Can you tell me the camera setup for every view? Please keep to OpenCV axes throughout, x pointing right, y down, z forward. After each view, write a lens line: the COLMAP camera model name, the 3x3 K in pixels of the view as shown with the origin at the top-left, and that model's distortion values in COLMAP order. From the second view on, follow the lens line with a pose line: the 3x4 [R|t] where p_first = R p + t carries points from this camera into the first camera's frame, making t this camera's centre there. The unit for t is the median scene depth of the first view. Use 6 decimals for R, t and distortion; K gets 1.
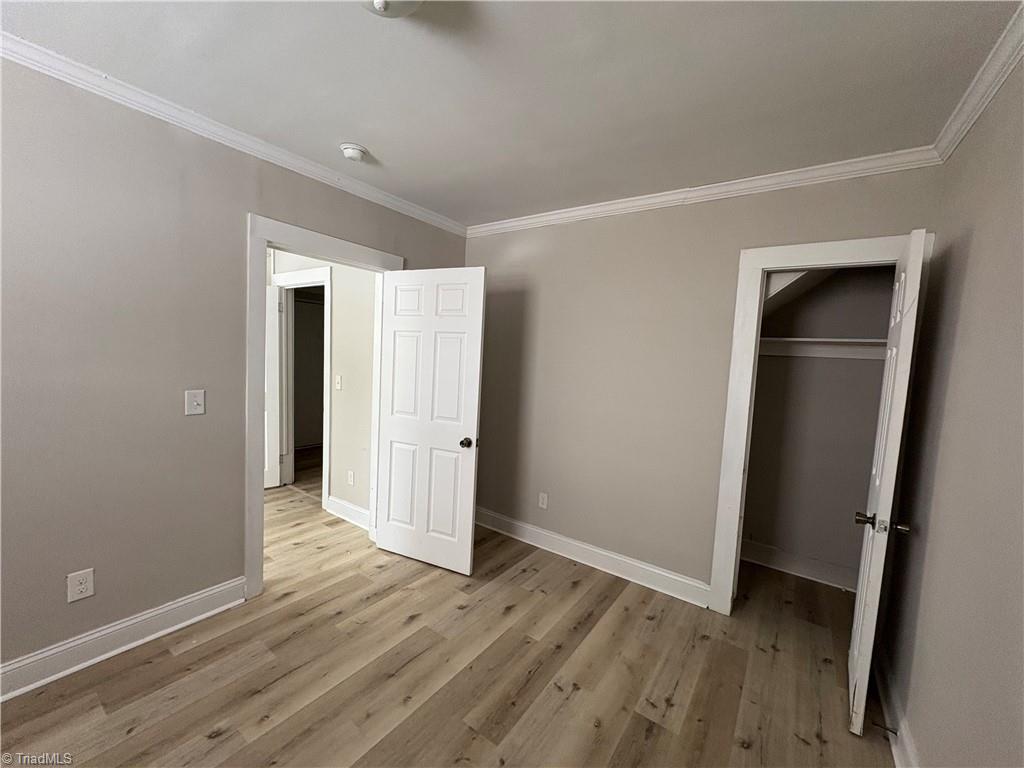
lens RADIAL K [[406.6, 0, 513.6], [0, 406.6, 384.6], [0, 0, 1]] dist [0.000552, -0.000071]
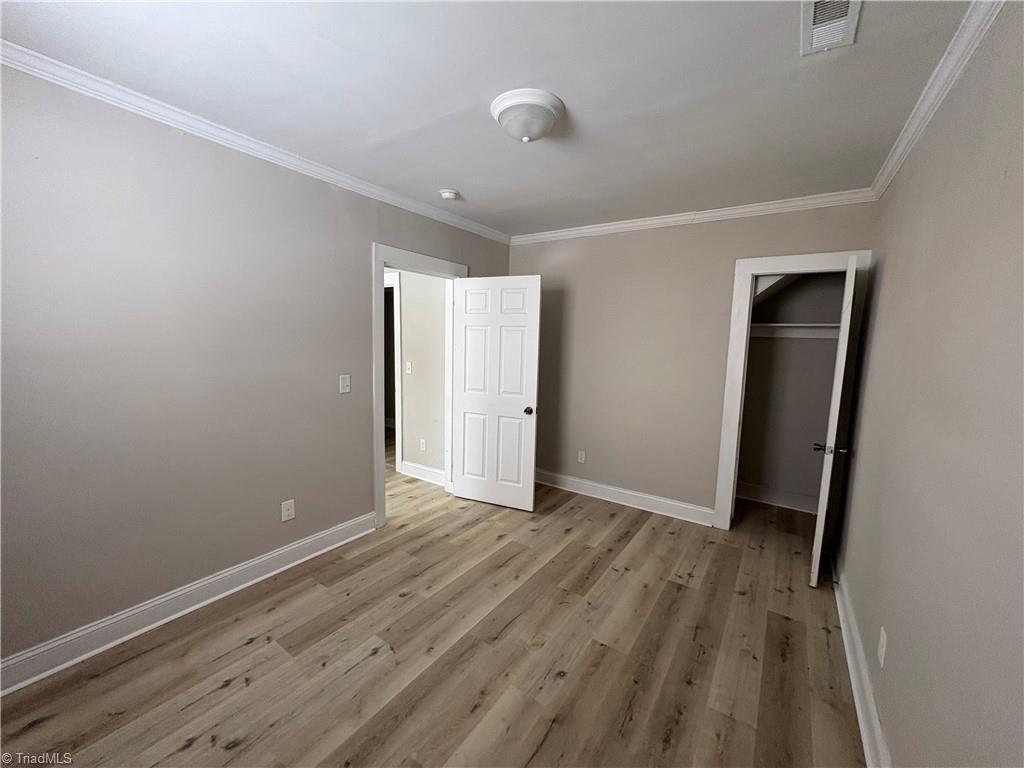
lens RADIAL K [[406.6, 0, 514.1], [0, 406.6, 385.1], [0, 0, 1]] dist [0.000552, -0.000071]
pose [[0.999476, -0.028194, 0.015882, -0.217381], [0.027504, 0.998735, 0.042094, 0.005040], [-0.017049, -0.041635, 0.998987, -0.363525]]
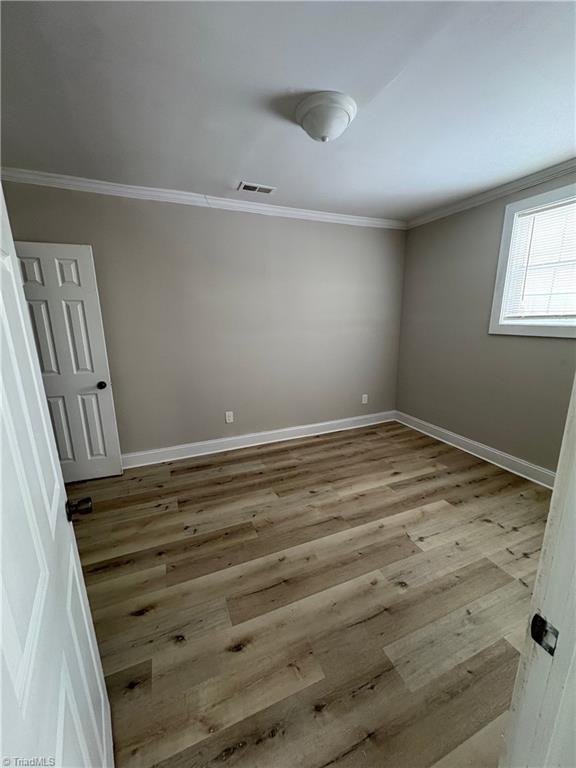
lens RADIAL K [[304.9, 0, 285.7], [0, 304.9, 385.8], [0, 0, 1]] dist [0.000552, -0.000071]
pose [[-0.842342, -0.164628, 0.513184, -0.573657], [0.006184, 0.949188, 0.314648, -0.121667], [-0.538908, 0.268215, -0.798523, 1.333868]]
